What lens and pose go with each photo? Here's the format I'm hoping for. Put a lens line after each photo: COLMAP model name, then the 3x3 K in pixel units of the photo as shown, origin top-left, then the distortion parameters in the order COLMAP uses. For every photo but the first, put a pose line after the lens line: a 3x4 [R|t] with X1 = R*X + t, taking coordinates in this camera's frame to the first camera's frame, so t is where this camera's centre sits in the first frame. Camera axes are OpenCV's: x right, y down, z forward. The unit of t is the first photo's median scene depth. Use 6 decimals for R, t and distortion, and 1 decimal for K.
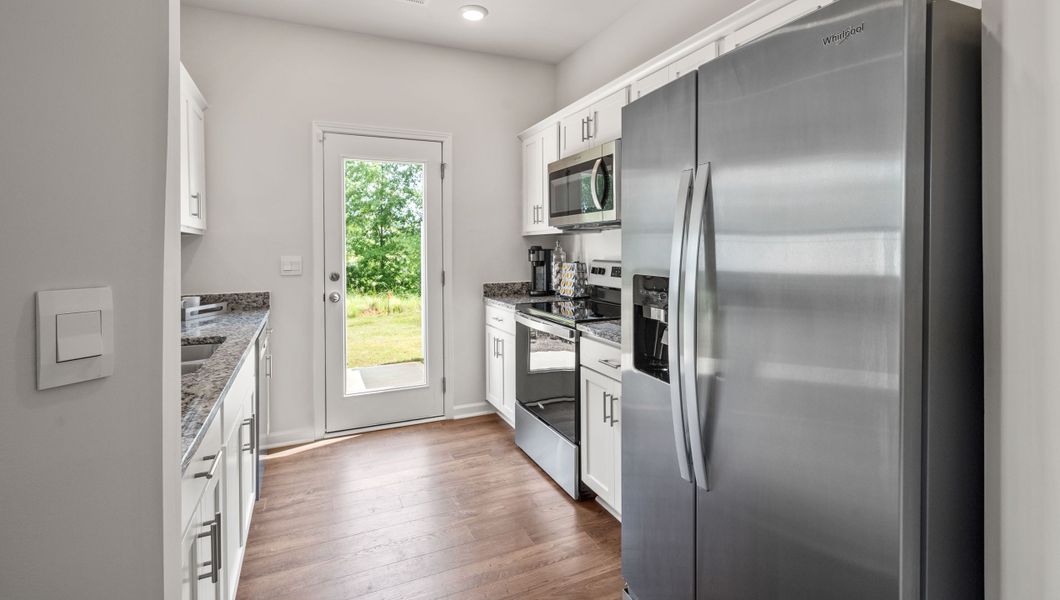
lens RADIAL K [[488.9, 0, 535.4], [0, 488.9, 249.5], [0, 0, 1]] dist [0.001807, -0.000442]
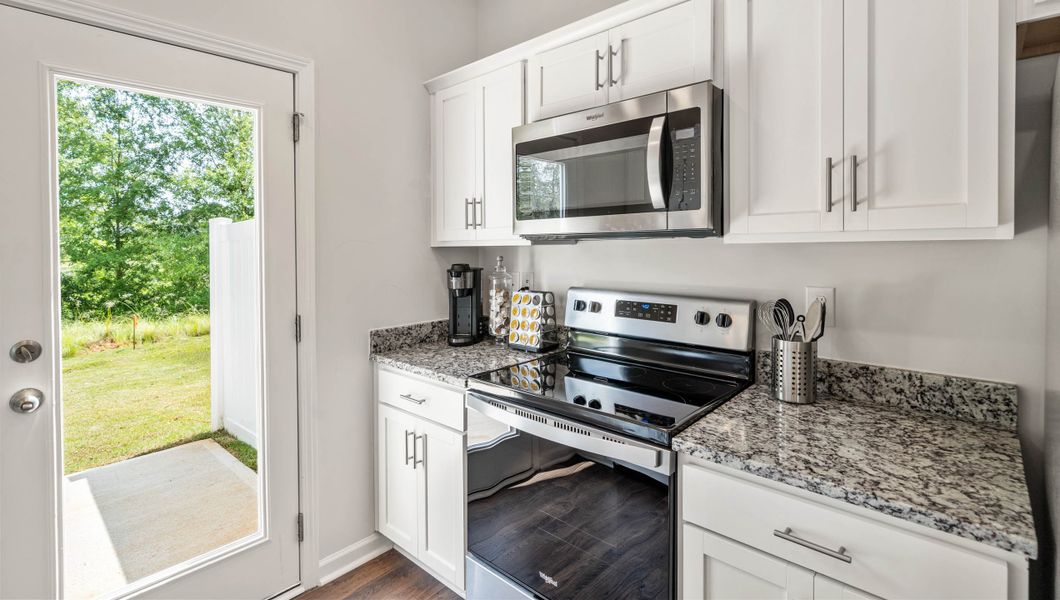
lens RADIAL K [[488.9, 0, 535.4], [0, 488.9, 249.5], [0, 0, 1]] dist [0.001807, -0.000442]
pose [[0.918198, -0.004914, 0.396092, -0.155642], [0.004363, 0.999988, 0.002292, -0.026660], [-0.396098, -0.000377, 0.918208, 0.391852]]
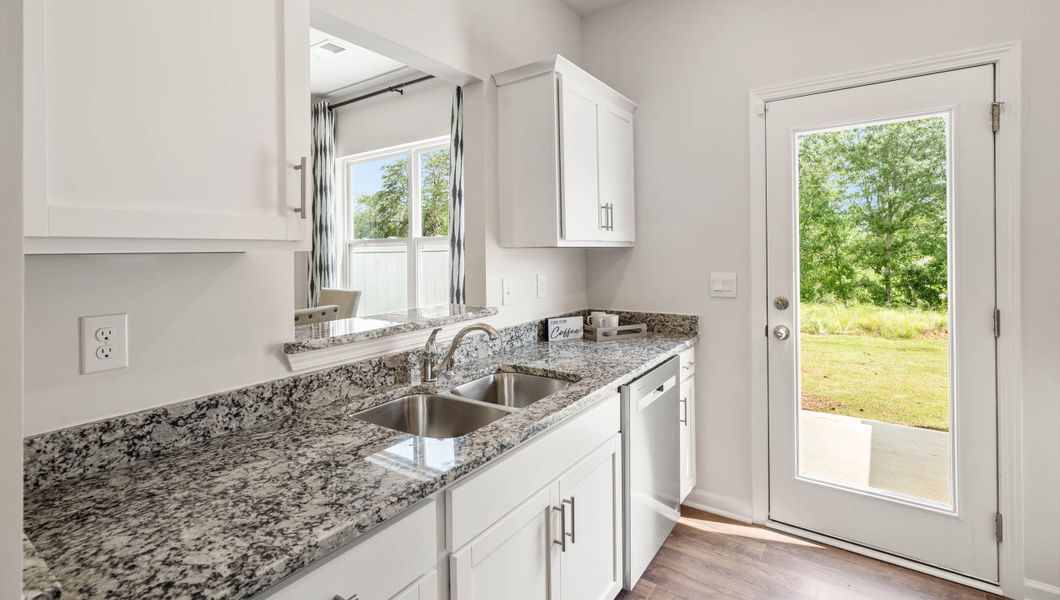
lens RADIAL K [[491.9, 0, 514.6], [0, 491.9, 249.5], [0, 0, 1]] dist [-0.001078, -0.000745]
pose [[0.481629, 0.001147, -0.876375, 0.022202], [0.005689, 0.999974, 0.004435, -0.024511], [0.876357, -0.007122, 0.481610, 0.285536]]
